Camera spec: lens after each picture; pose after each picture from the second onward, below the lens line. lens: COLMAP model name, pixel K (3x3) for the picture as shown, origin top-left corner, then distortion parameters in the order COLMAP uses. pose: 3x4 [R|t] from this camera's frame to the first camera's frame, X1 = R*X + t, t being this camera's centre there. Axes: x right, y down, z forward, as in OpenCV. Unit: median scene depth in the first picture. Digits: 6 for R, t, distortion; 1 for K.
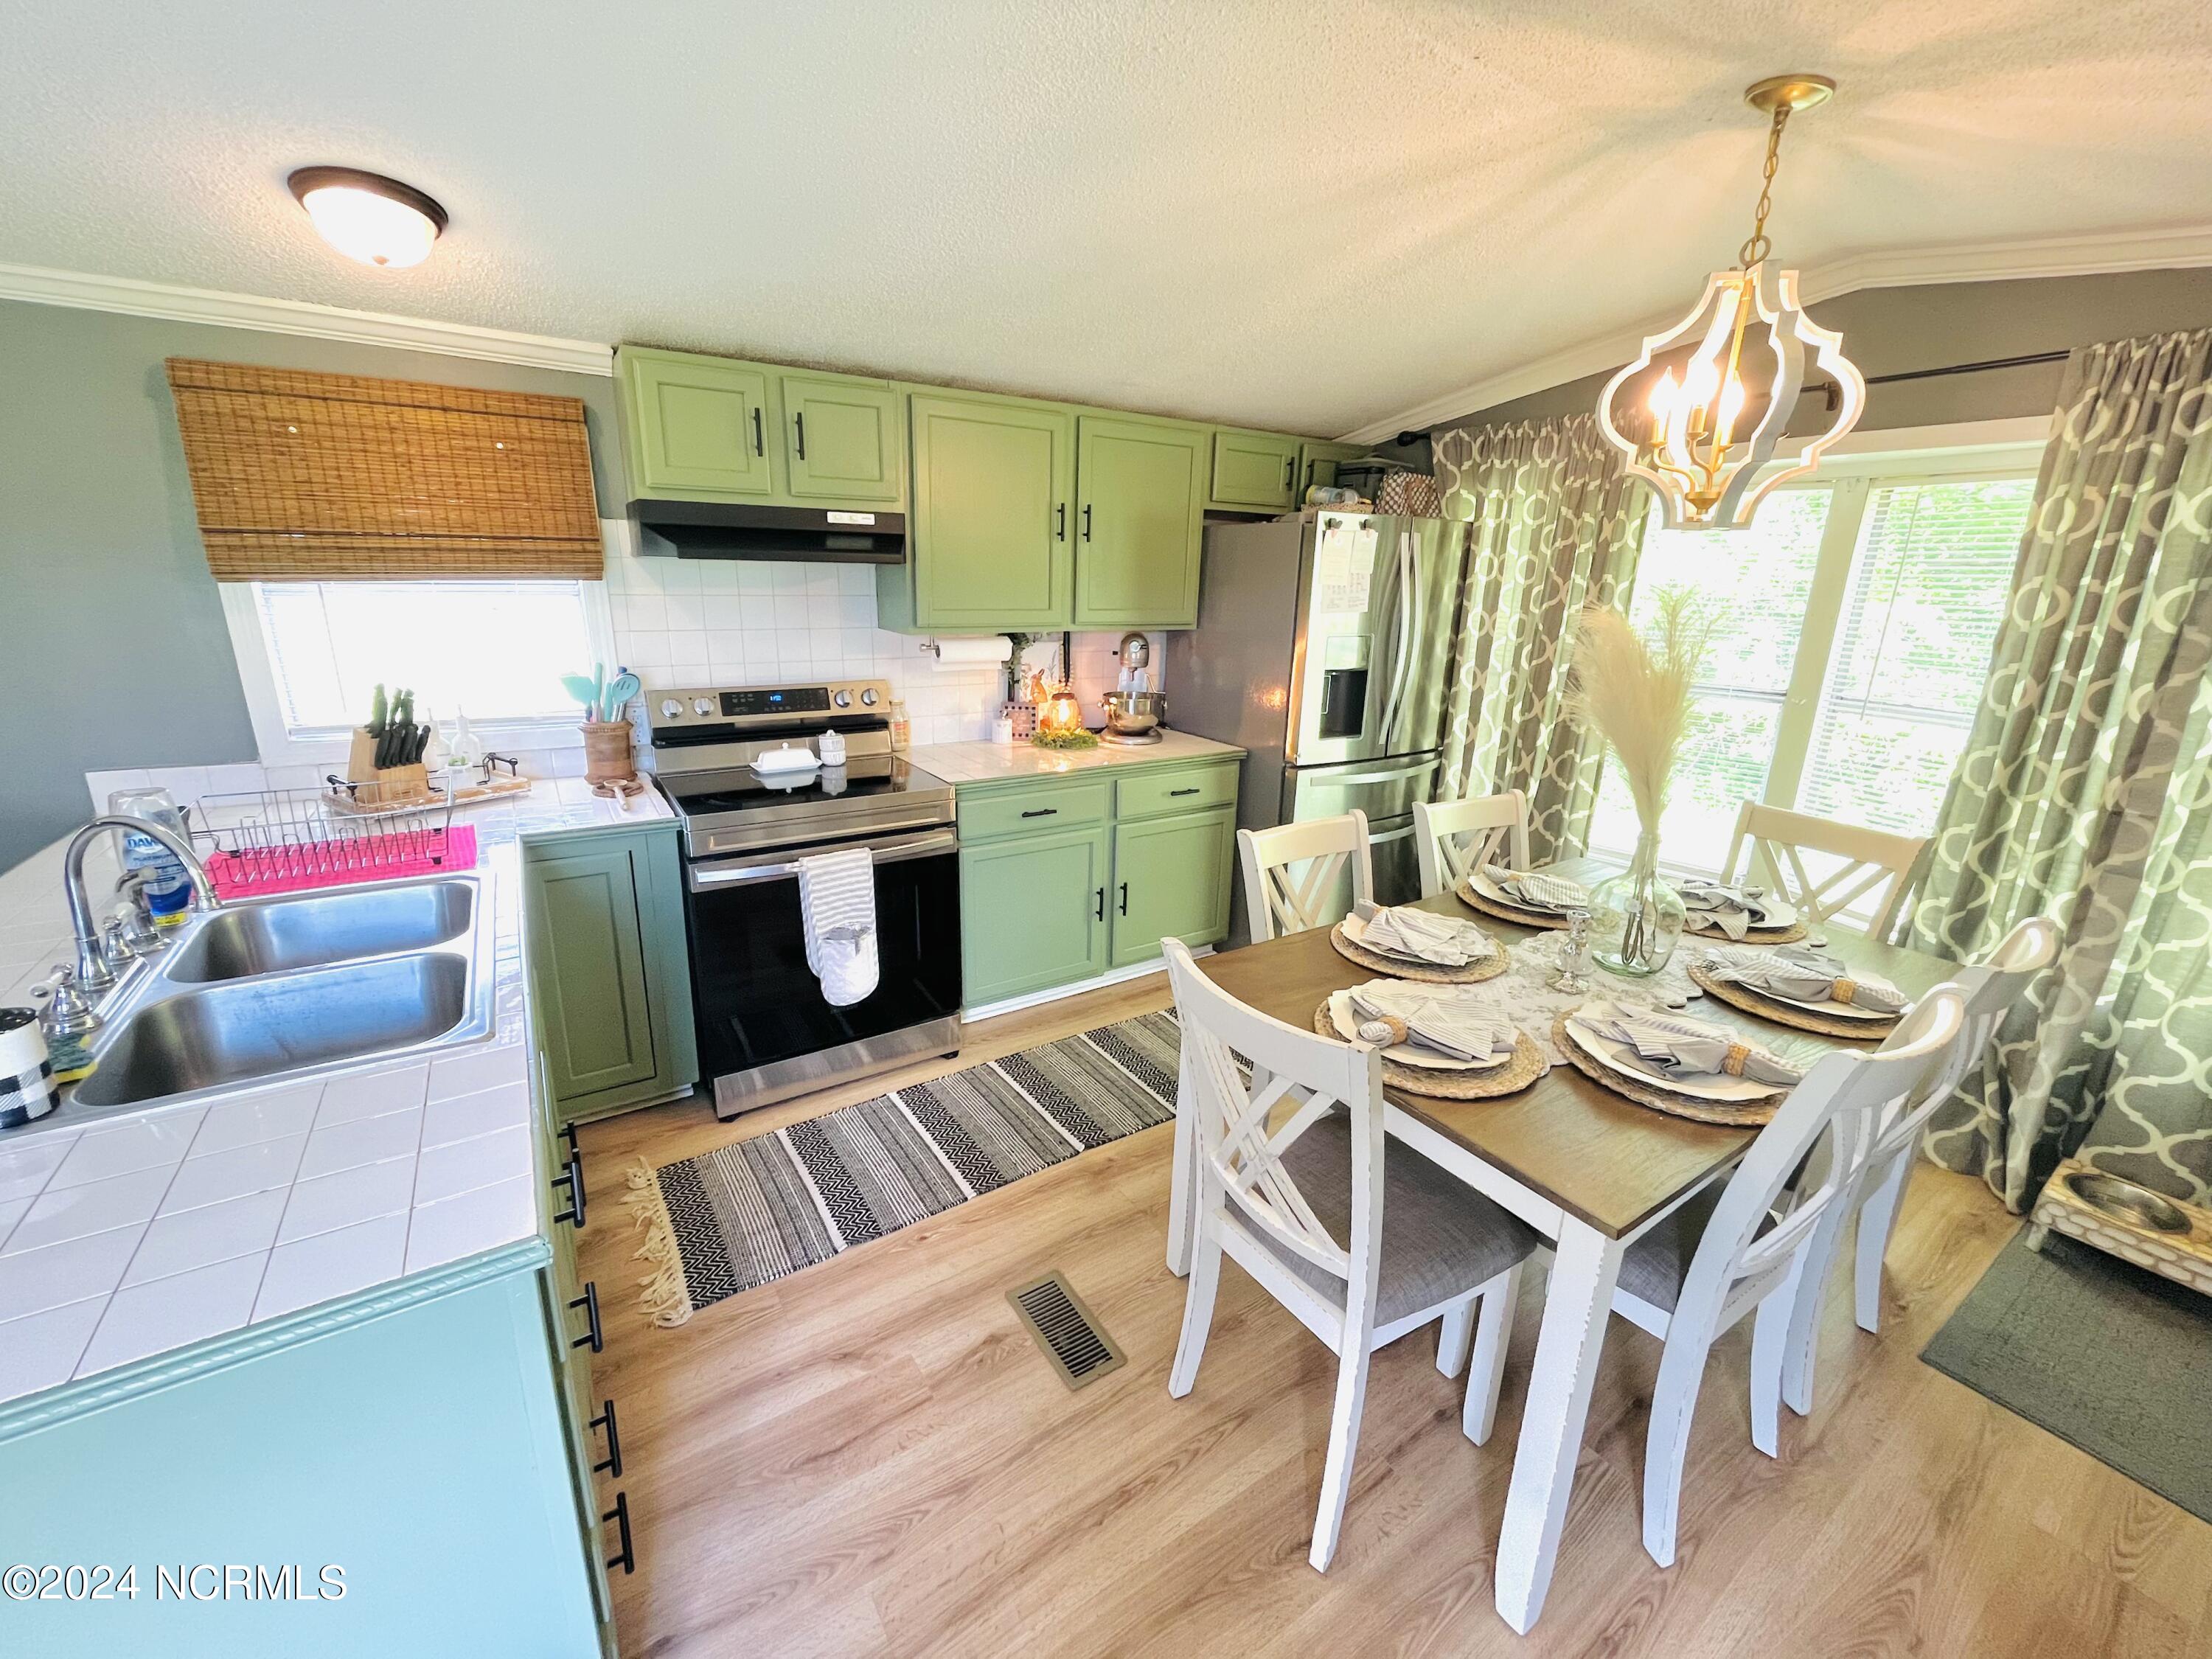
lens RADIAL K [[898.5, 0, 1098.8], [0, 898.5, 822.5], [0, 0, 1]] dist [-0.002751, 0.000314]
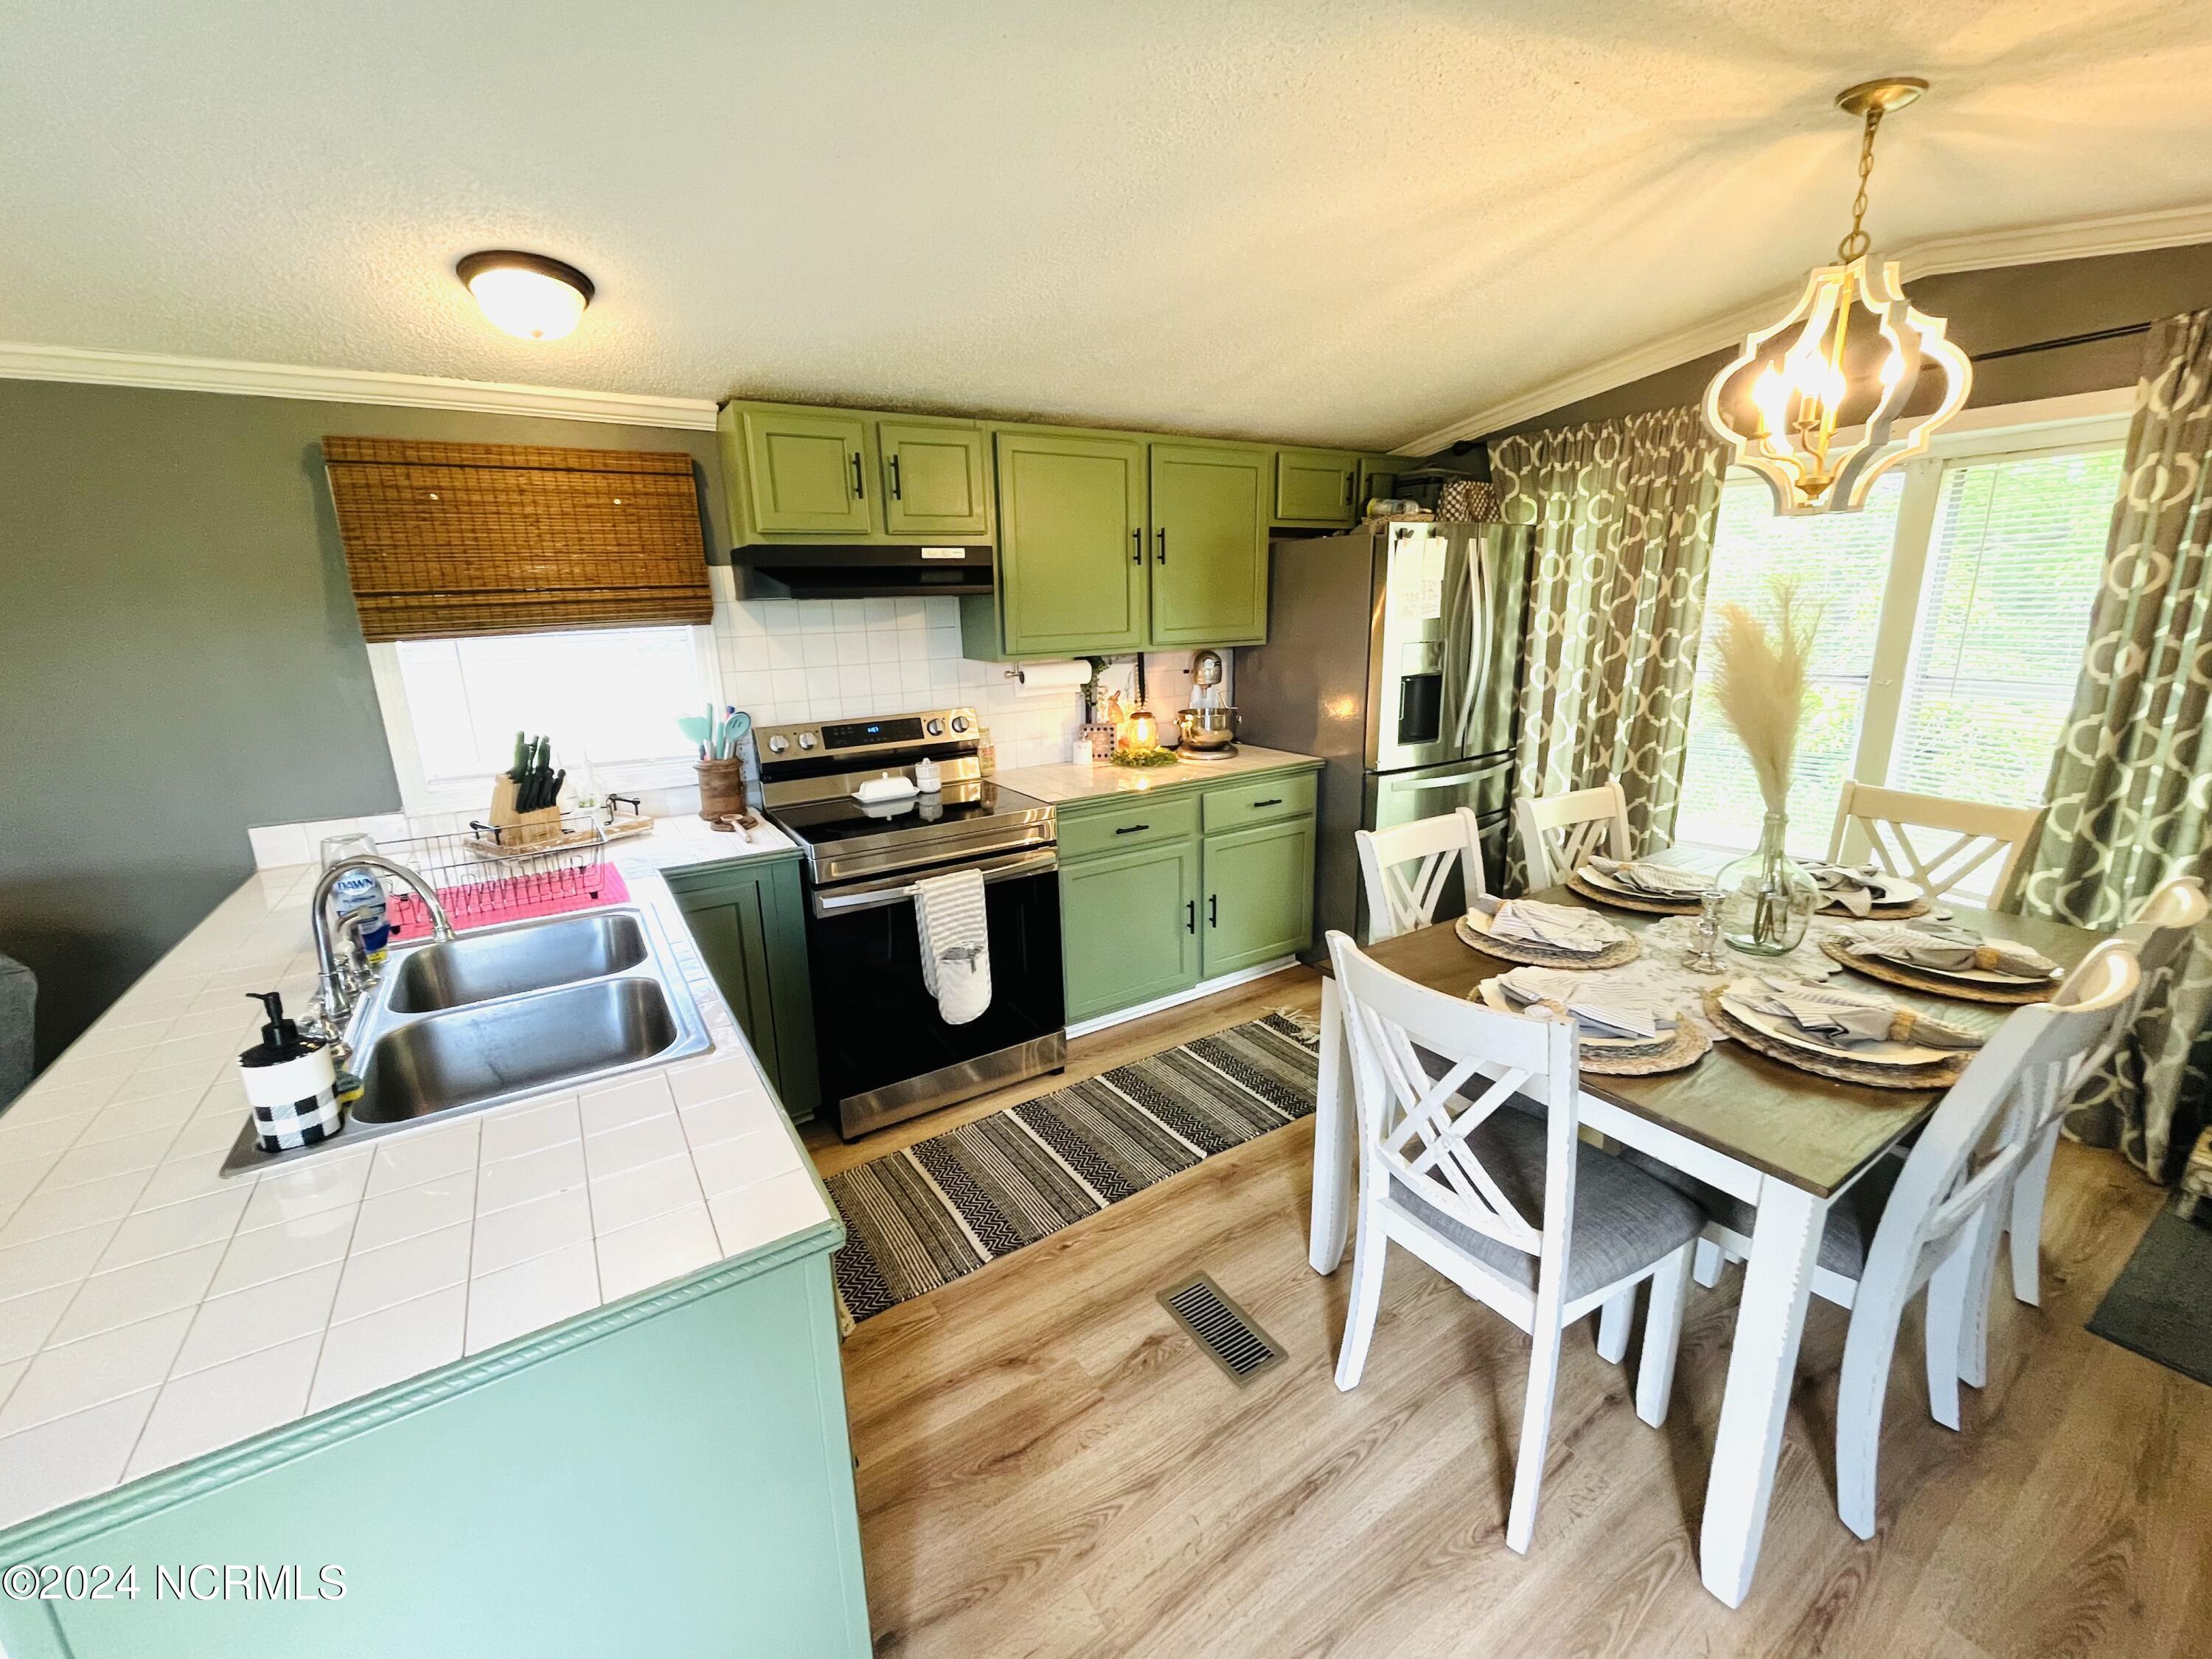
lens RADIAL K [[898.5, 0, 1098.8], [0, 898.5, 822.5], [0, 0, 1]] dist [-0.002751, 0.000314]
pose [[0.998613, -0.046956, -0.023833, -0.104884], [0.046233, 0.998479, -0.030037, 0.014299], [0.025208, 0.028894, 0.999265, -0.028486]]
